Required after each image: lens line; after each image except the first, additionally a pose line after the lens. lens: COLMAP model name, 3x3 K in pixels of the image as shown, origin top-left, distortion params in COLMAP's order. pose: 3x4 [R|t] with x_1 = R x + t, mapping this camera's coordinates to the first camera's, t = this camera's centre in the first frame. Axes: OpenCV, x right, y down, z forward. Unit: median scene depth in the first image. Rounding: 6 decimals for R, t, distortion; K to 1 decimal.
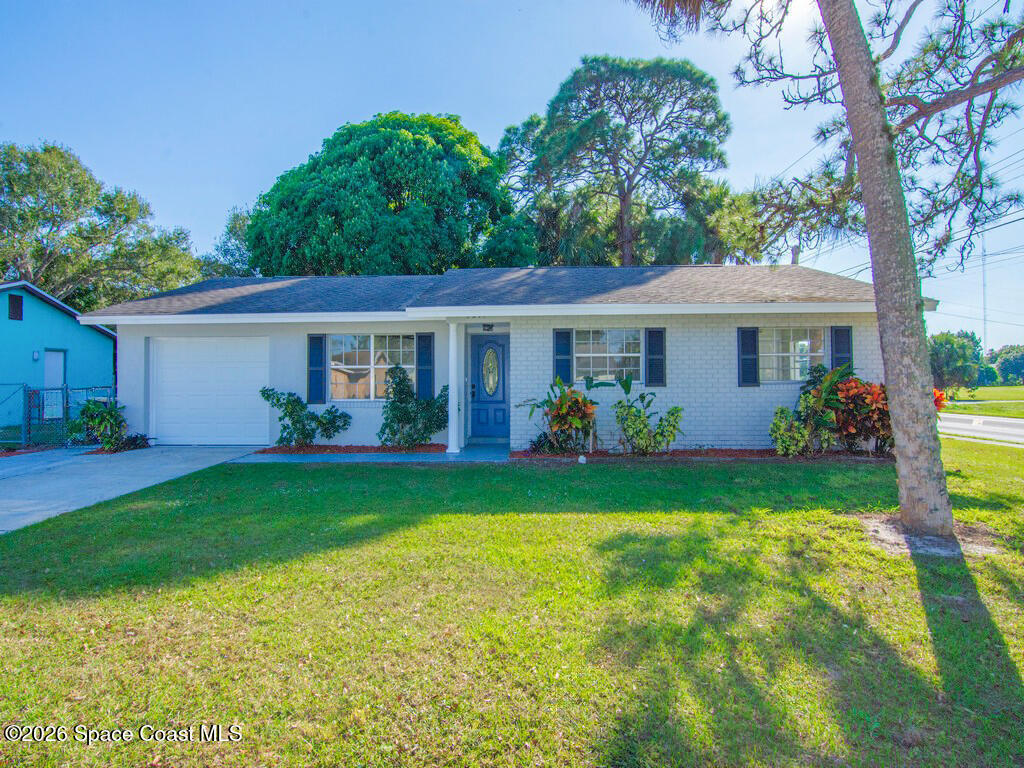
lens RADIAL K [[499.1, 0, 508.4], [0, 499.1, 381.6], [0, 0, 1]] dist [-0.009355, -0.001306]
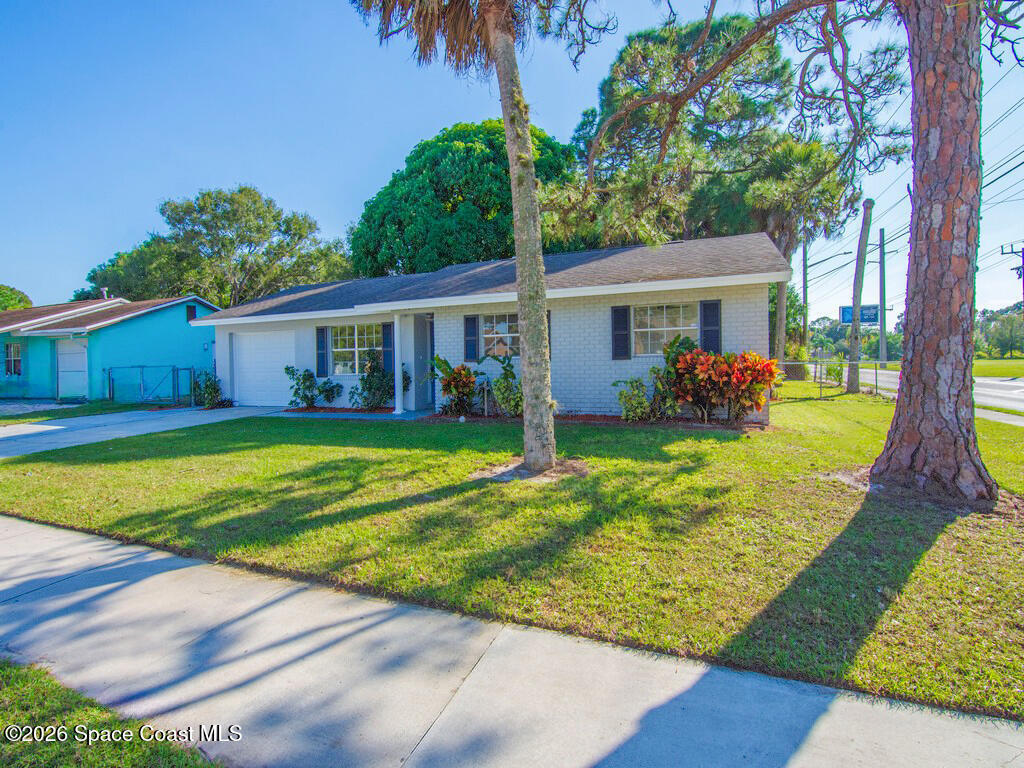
lens RADIAL K [[499.1, 0, 519.5], [0, 499.1, 381.2], [0, 0, 1]] dist [-0.009355, -0.001306]
pose [[0.944368, -0.002770, -0.328879, 0.575801], [0.017215, 0.999010, 0.041021, 0.007950], [0.328440, -0.044400, 0.943481, -0.118755]]
